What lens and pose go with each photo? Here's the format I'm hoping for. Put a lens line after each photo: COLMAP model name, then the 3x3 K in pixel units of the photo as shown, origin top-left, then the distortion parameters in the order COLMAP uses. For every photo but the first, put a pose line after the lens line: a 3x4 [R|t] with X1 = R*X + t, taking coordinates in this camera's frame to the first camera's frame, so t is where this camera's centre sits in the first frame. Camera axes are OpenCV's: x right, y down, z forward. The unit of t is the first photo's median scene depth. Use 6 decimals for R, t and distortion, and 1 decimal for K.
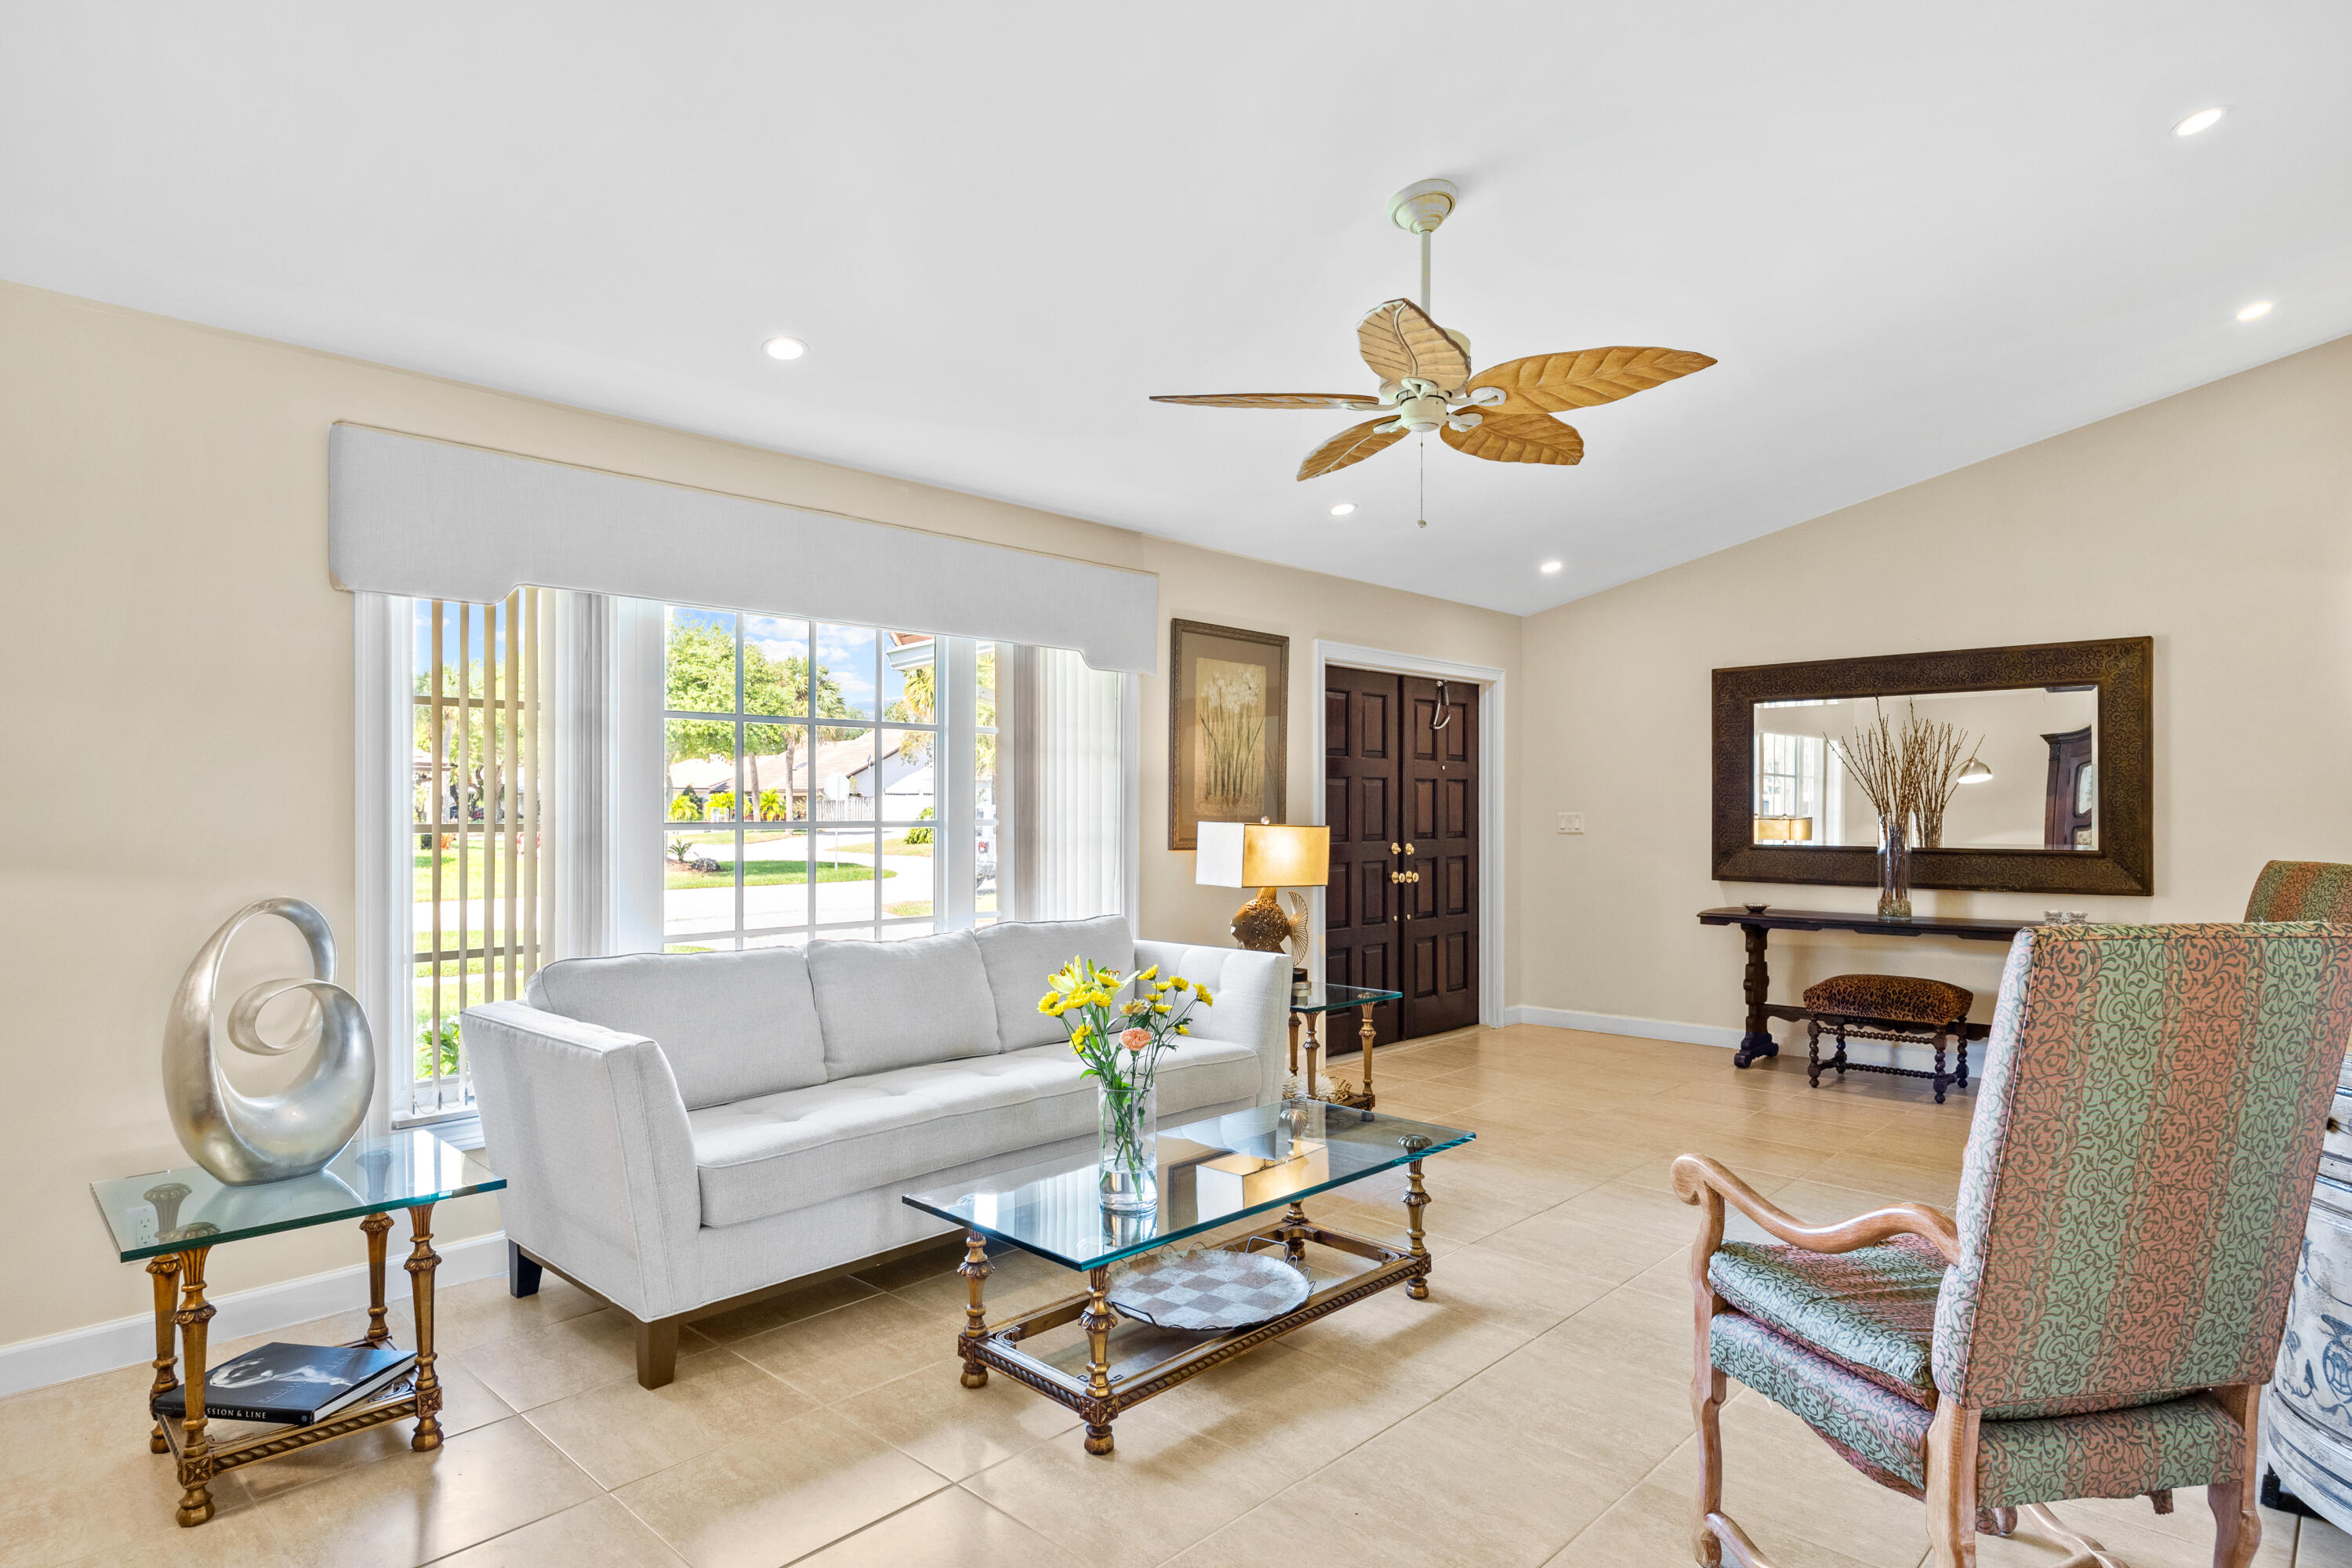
lens RADIAL K [[1279.5, 0, 1175.6], [0, 1279.5, 796.1], [0, 0, 1]] dist [0.005789, 0.001222]
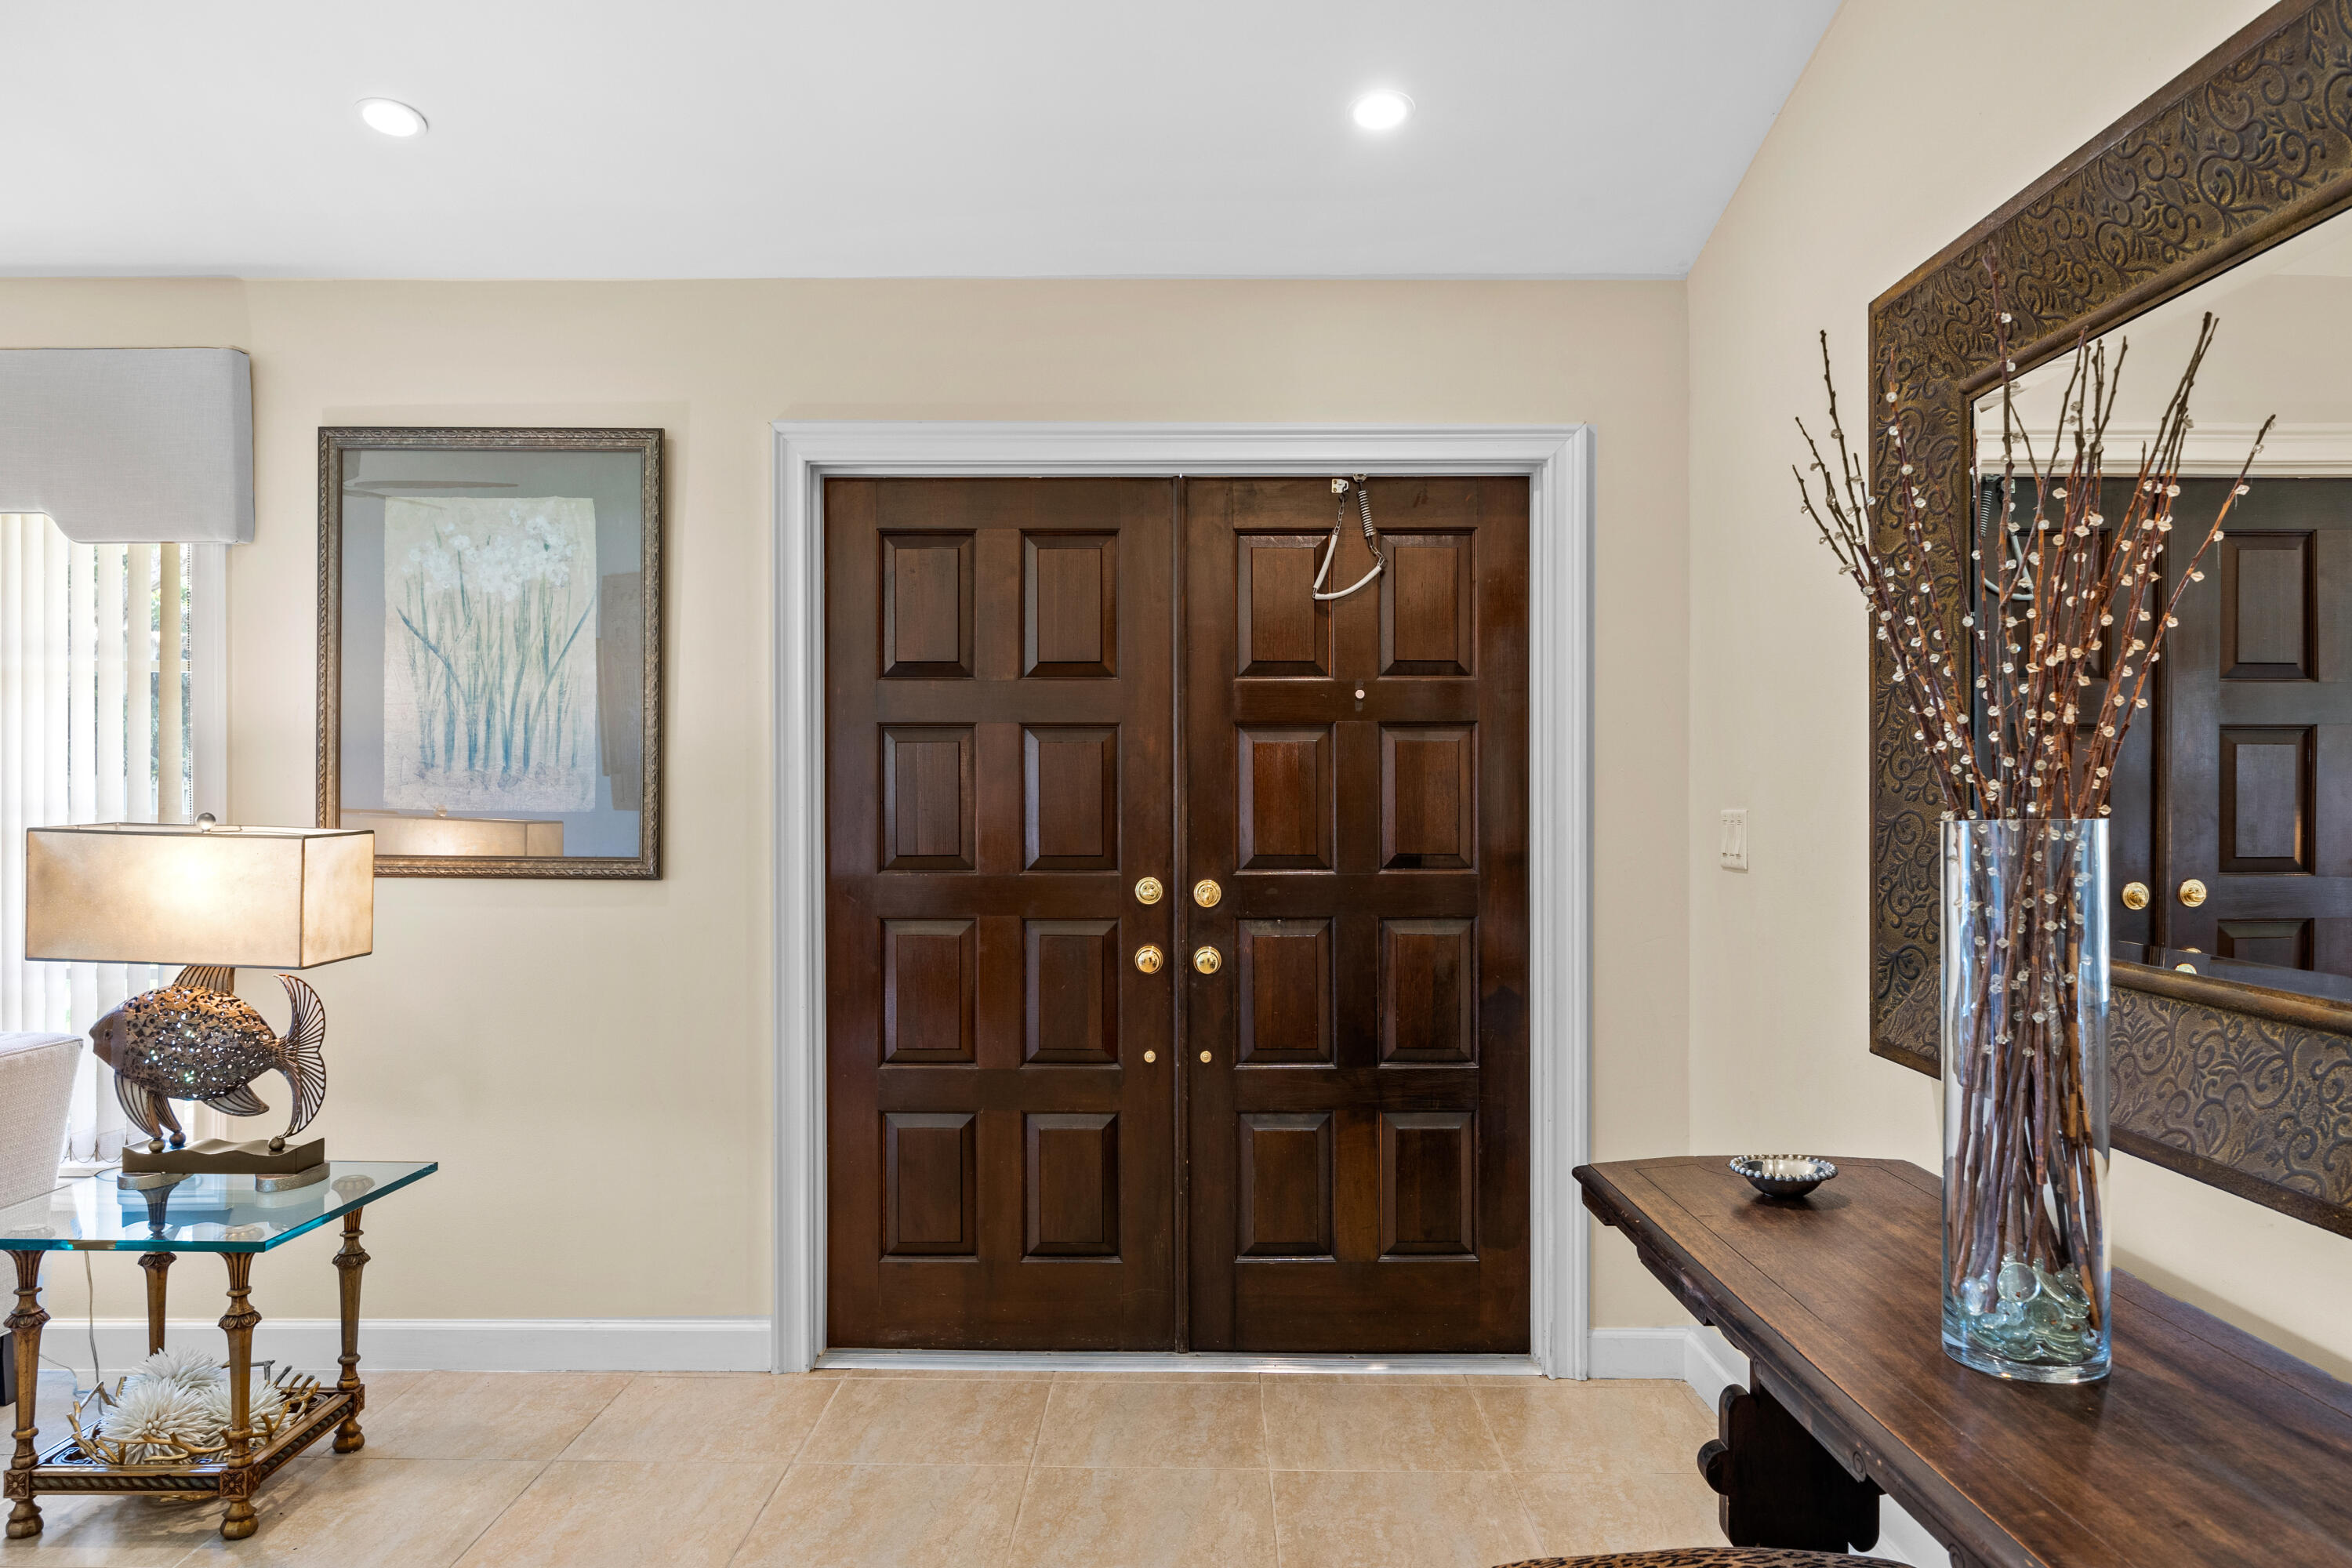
lens RADIAL K [[1703.9, 0, 1174.8], [0, 1703.9, 780.8], [0, 0, 1]] dist [-0.010445, -0.001378]
pose [[0.685799, 0.002319, -0.727787, 0.668974], [0.005699, 0.999947, 0.008556, 0.000121], [0.727769, -0.010015, 0.685750, 0.708583]]
